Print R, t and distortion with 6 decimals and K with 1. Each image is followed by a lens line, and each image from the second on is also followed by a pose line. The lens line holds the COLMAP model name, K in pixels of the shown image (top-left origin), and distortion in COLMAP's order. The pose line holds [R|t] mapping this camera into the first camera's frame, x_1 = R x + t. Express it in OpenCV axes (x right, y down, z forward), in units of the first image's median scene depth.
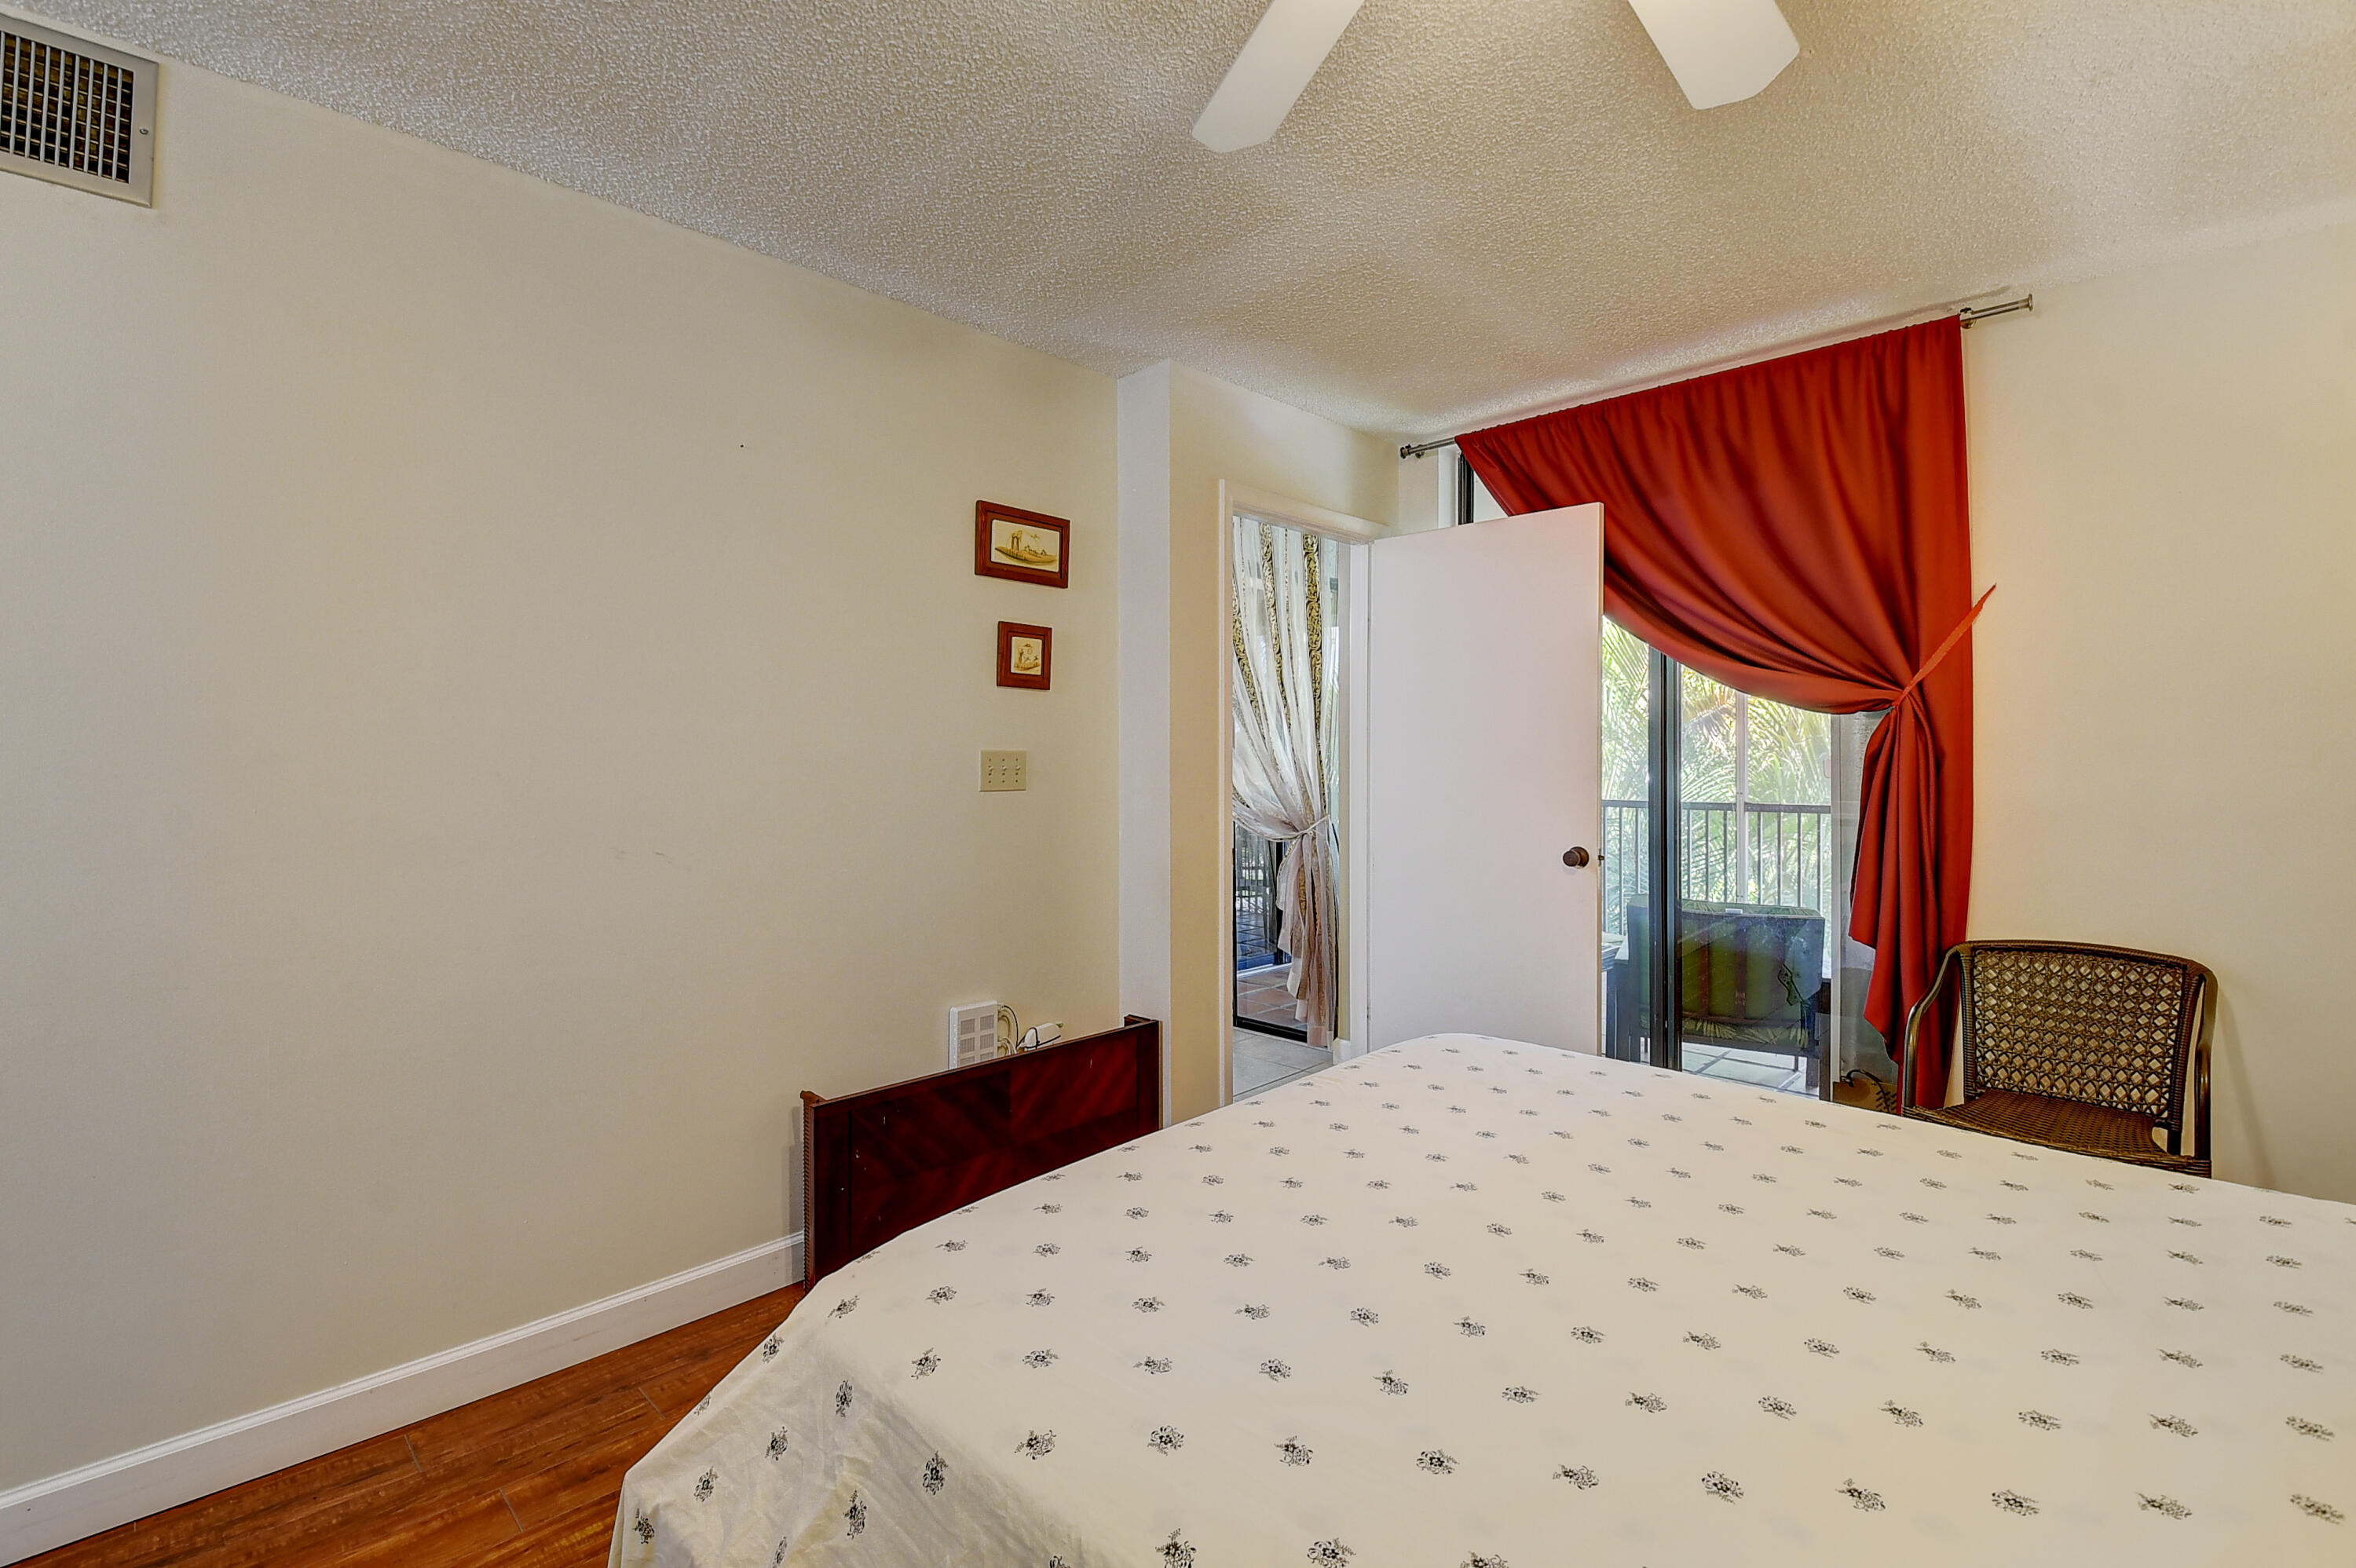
lens RADIAL K [[1033.5, 0, 1169.2], [0, 1033.5, 767.5], [0, 0, 1]] dist [-0.006491, -0.011741]
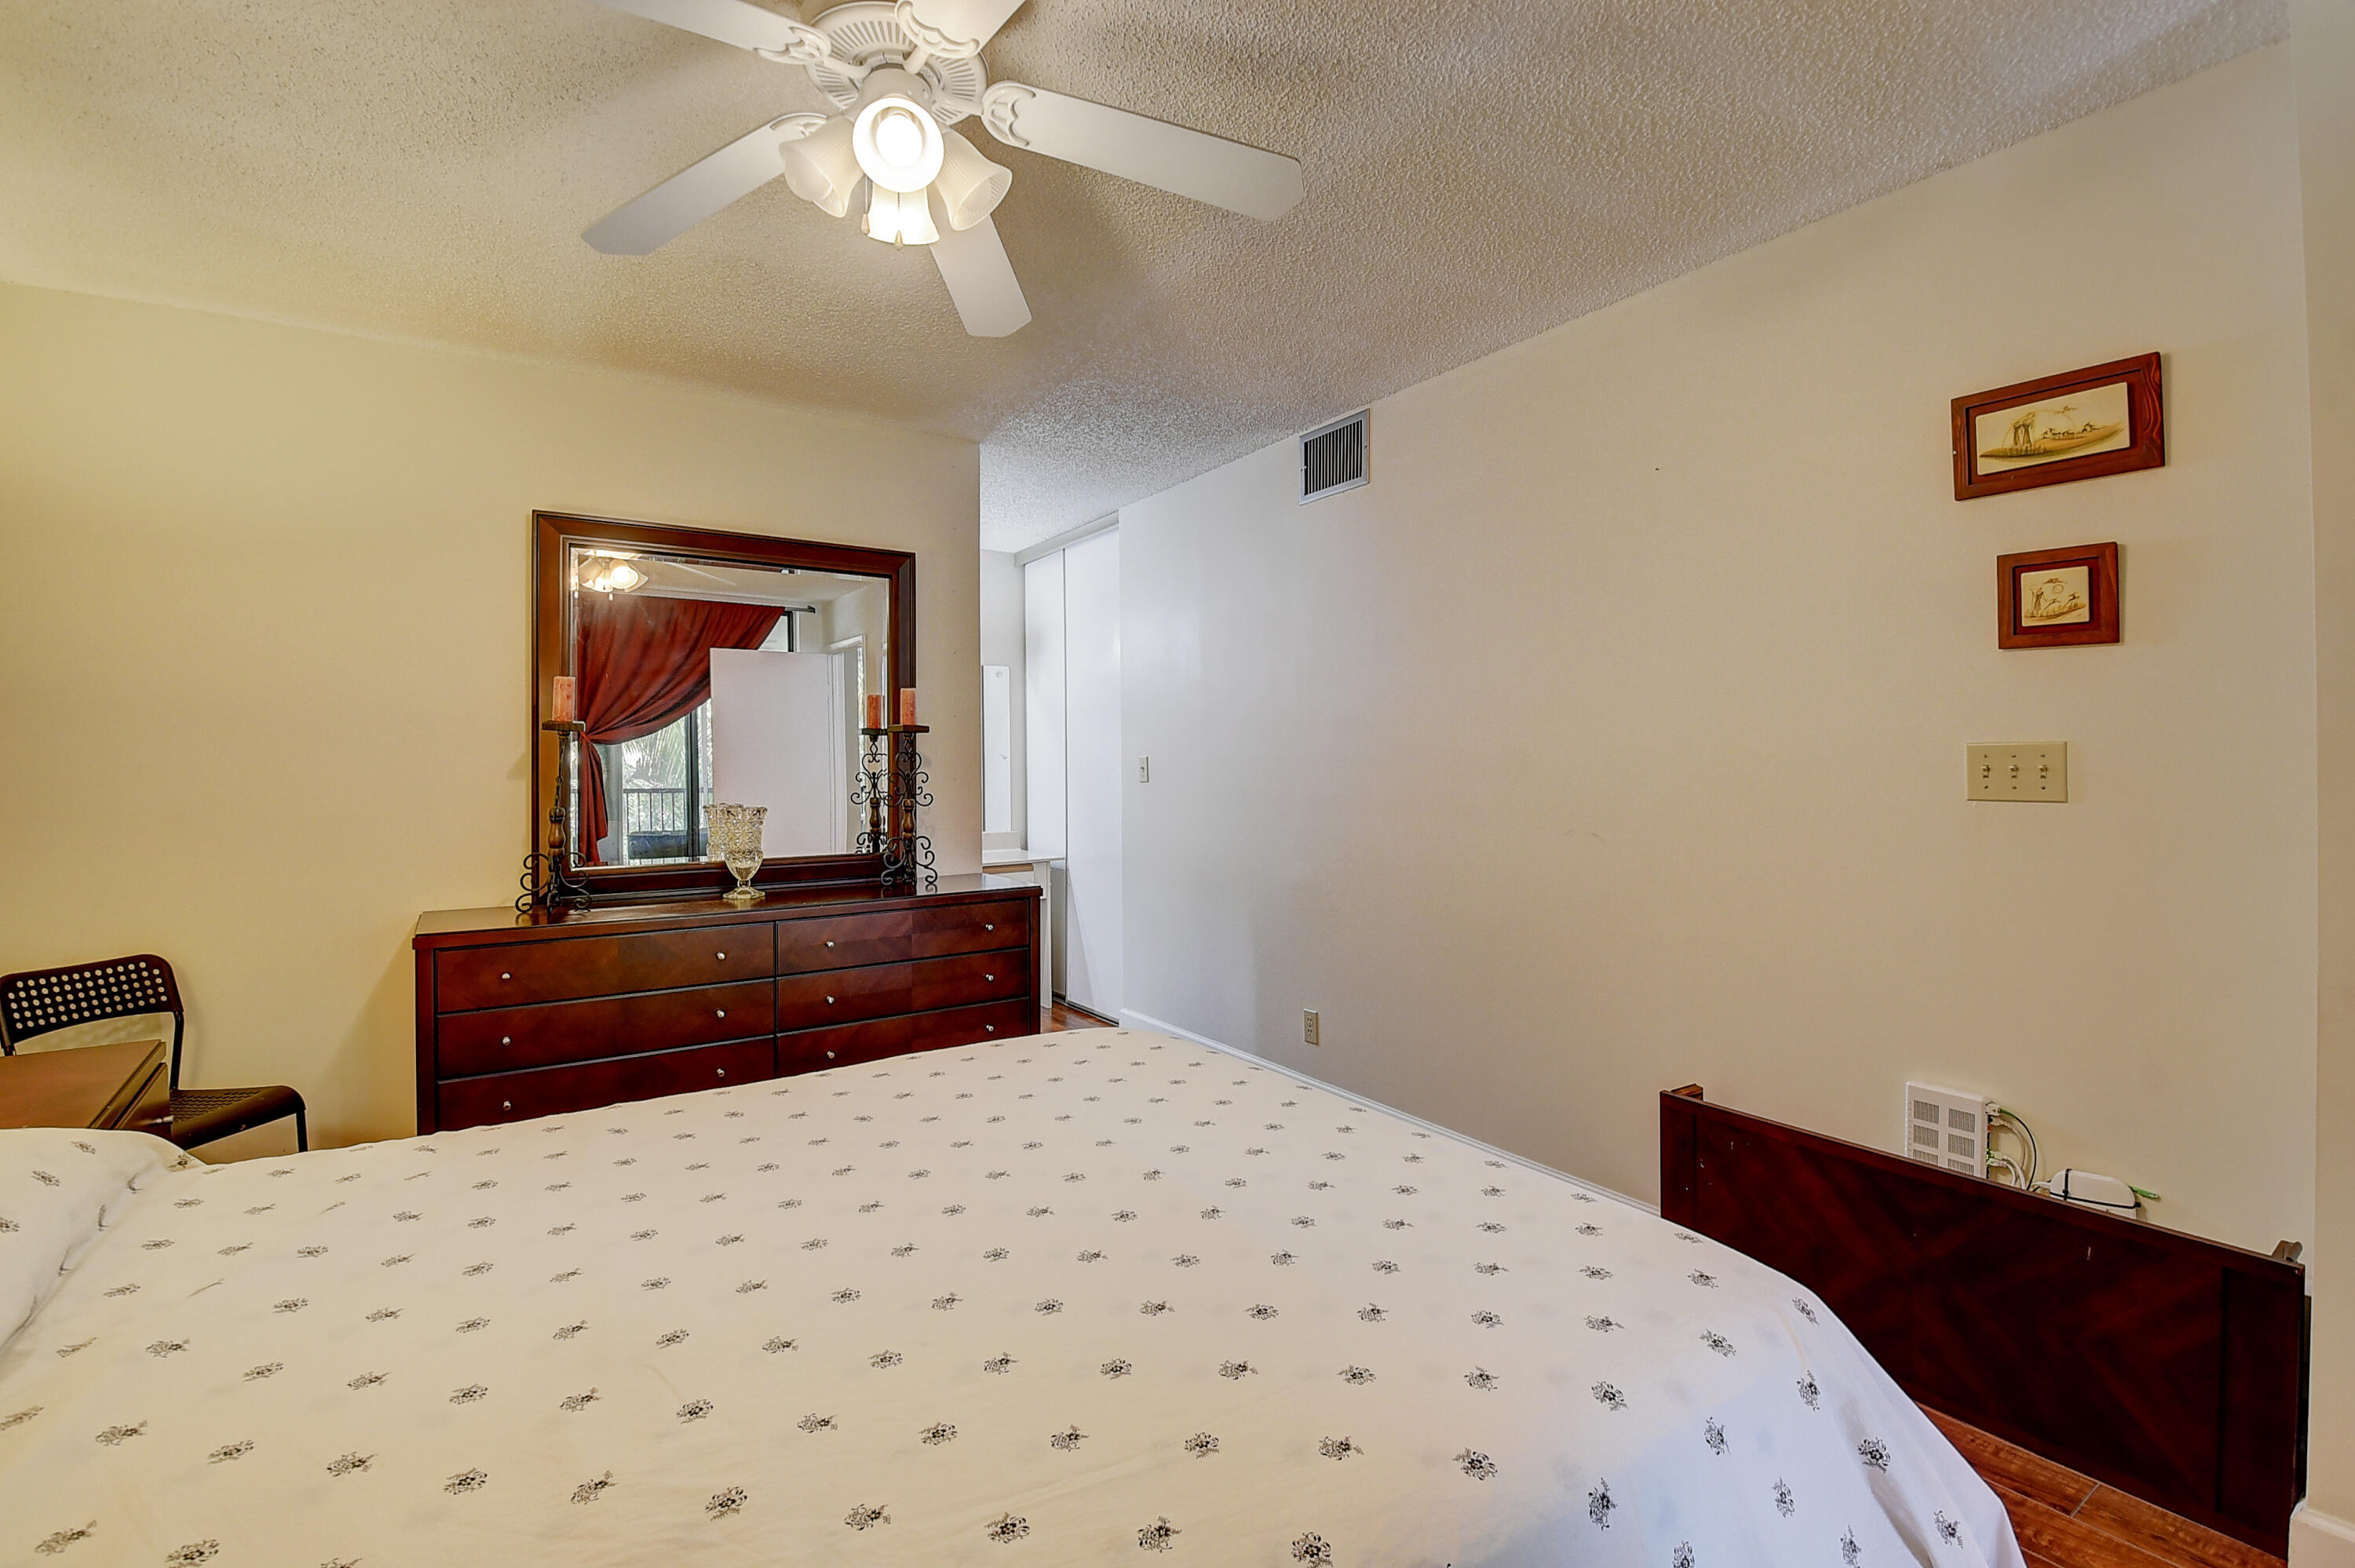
lens RADIAL K [[1033.0, 0, 1170.6], [0, 1033.0, 771.6], [0, 0, 1]] dist [-0.006491, -0.011741]
pose [[-0.213019, 0.013675, -0.976952, 0.623592], [-0.000003, 0.999902, 0.013997, -0.006300], [0.977048, 0.002984, -0.212998, 0.599502]]
